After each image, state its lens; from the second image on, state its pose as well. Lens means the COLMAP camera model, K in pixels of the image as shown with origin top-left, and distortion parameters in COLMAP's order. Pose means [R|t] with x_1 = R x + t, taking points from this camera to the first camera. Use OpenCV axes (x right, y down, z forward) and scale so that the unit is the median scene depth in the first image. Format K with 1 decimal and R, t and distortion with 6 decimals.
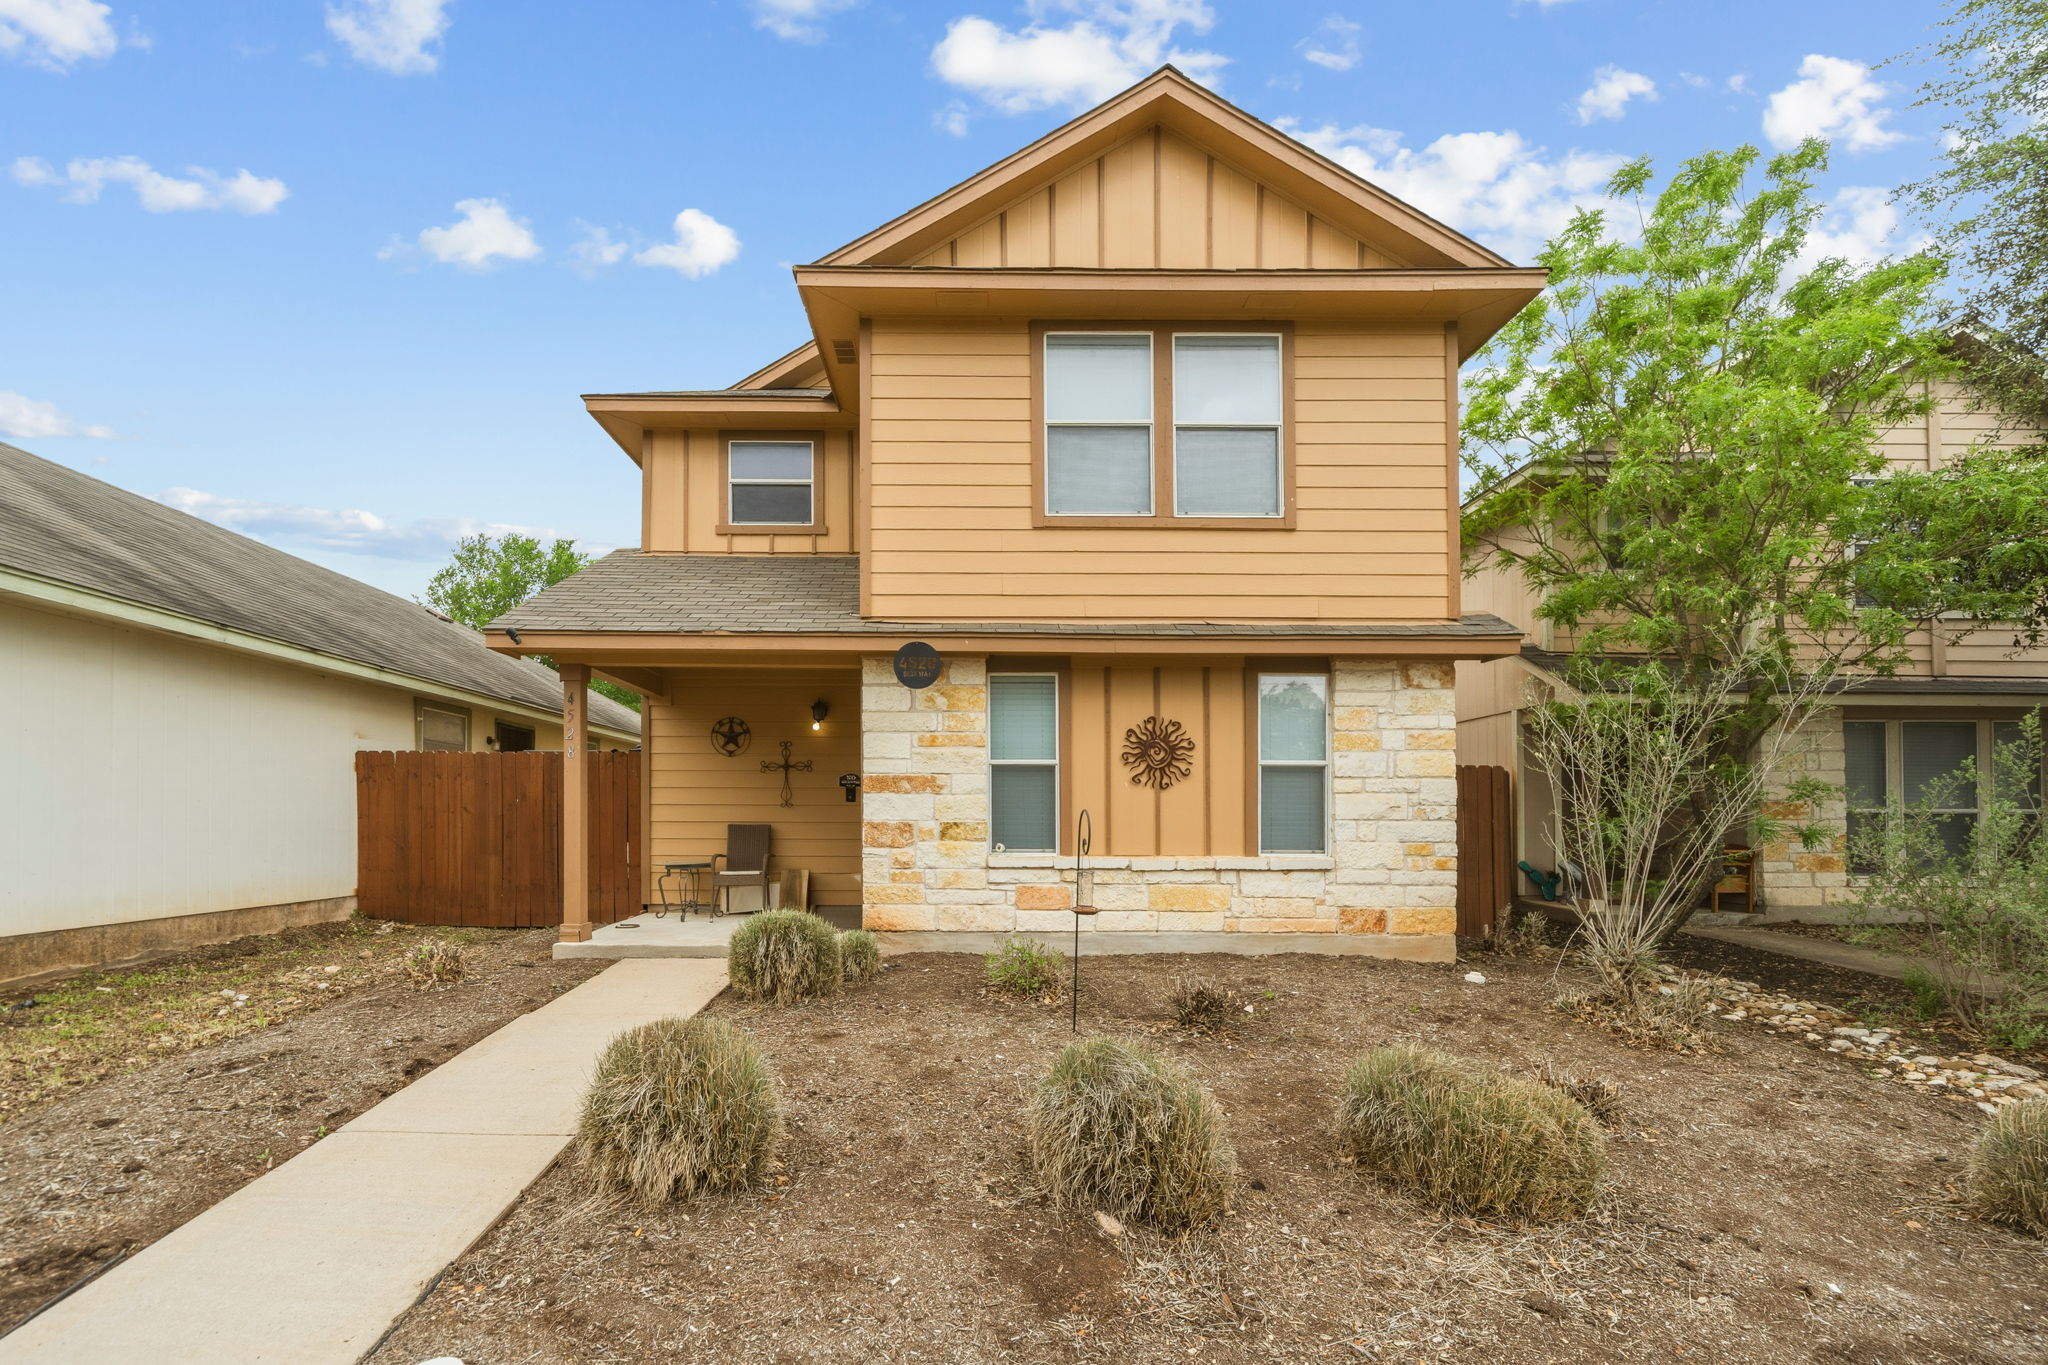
lens RADIAL K [[844.7, 0, 1085.4], [0, 844.7, 815.2], [0, 0, 1]] dist [-0.000301, 0.000010]
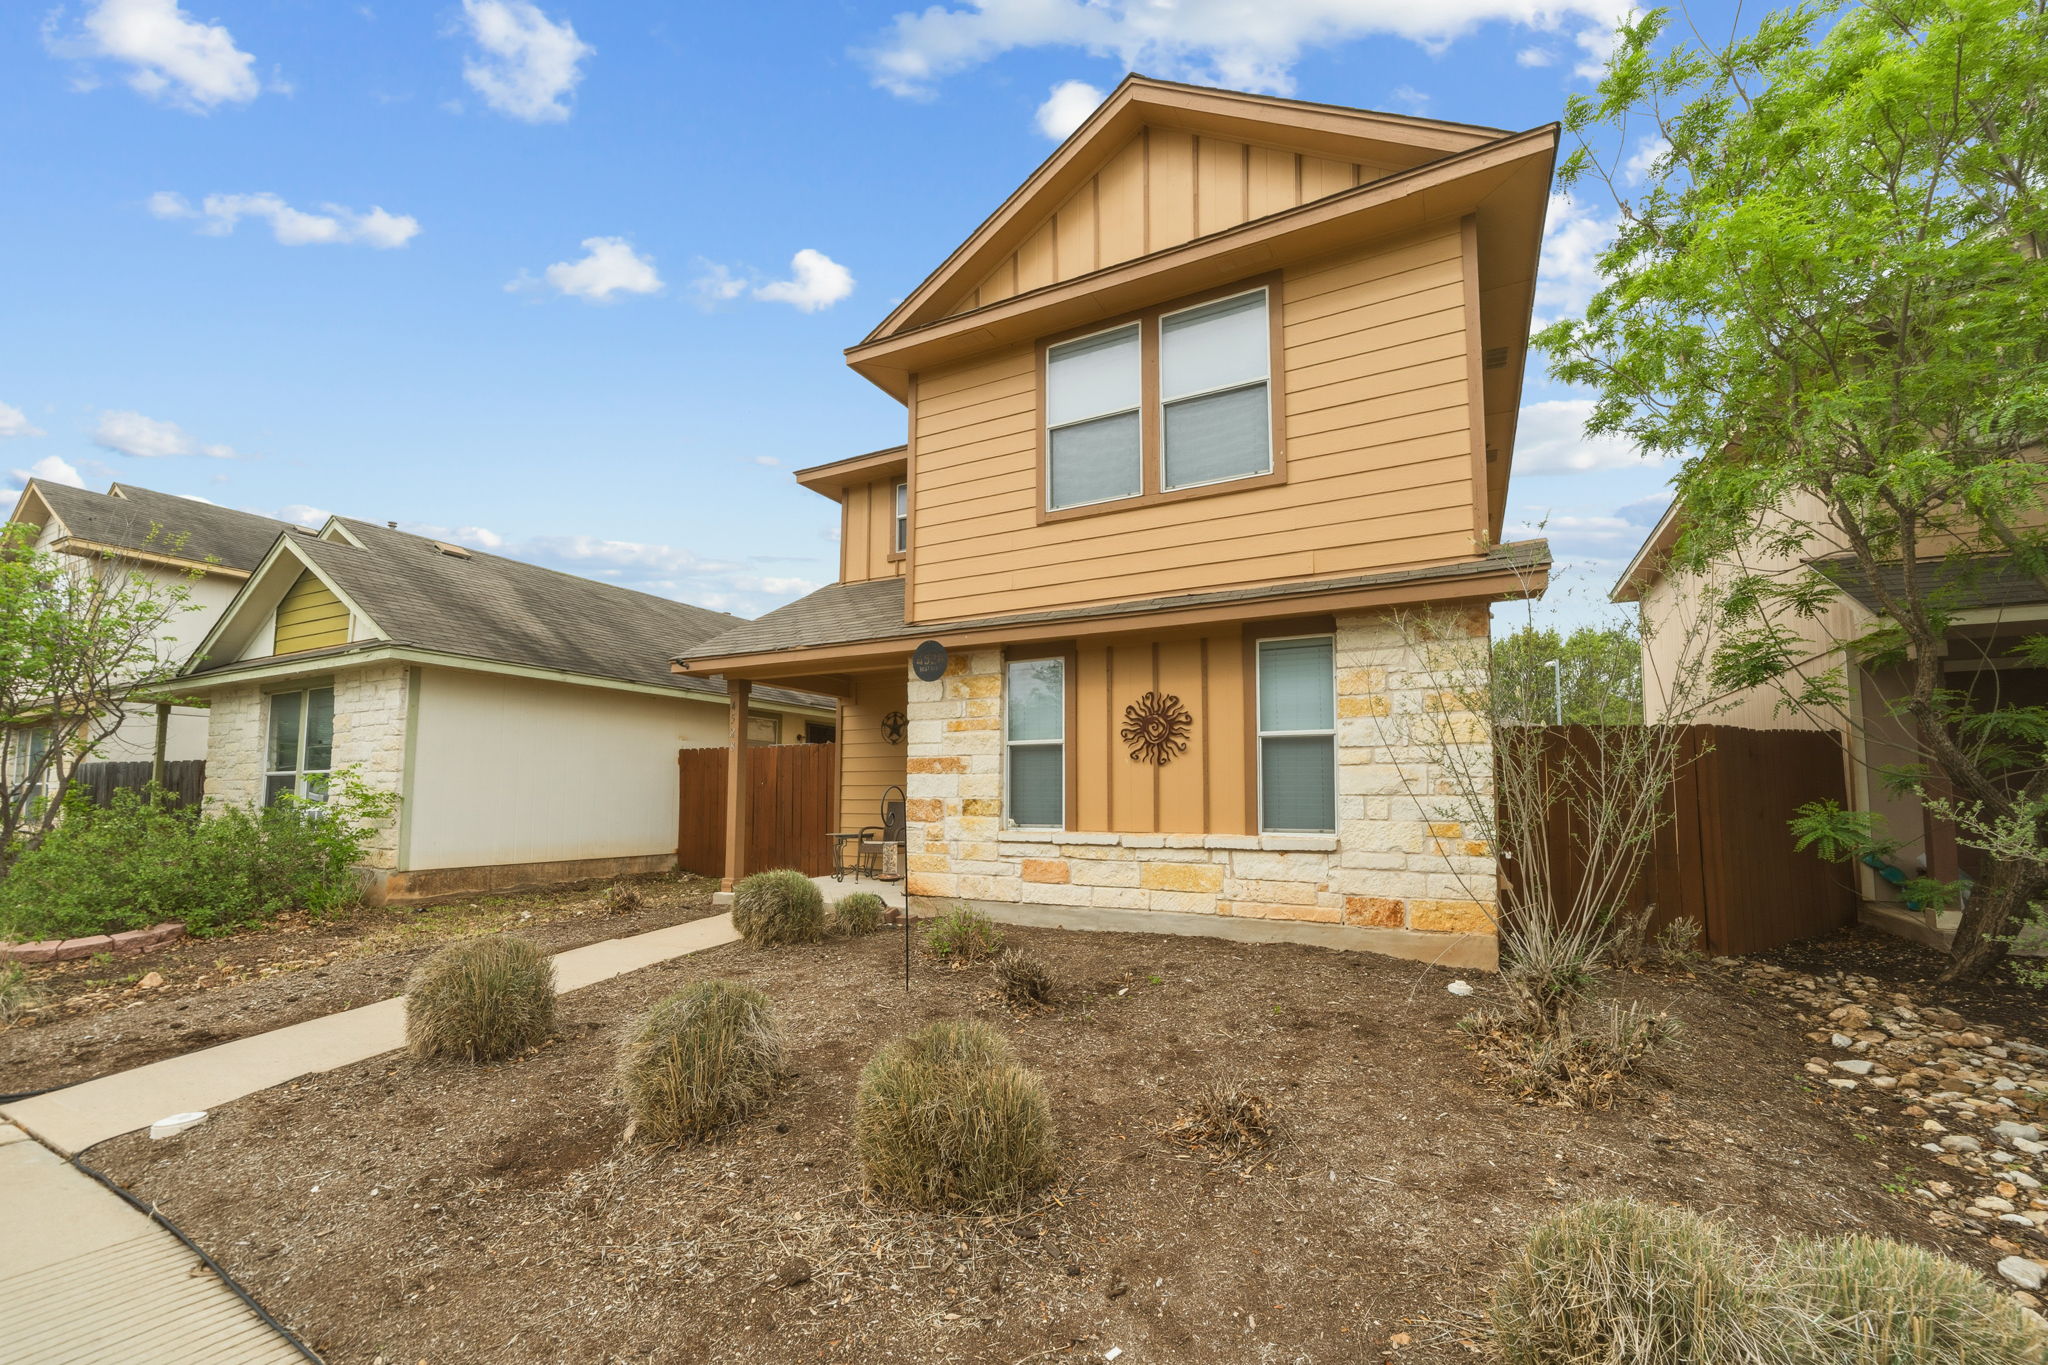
lens RADIAL K [[877.0, 0, 1138.5], [0, 877.0, 738.2], [0, 0, 1]] dist [-0.000836, -0.000188]
pose [[0.883715, -0.035263, -0.466695, 0.547737], [0.004715, 0.997778, -0.066464, 0.005877], [0.468001, 0.056535, 0.881918, 0.085860]]
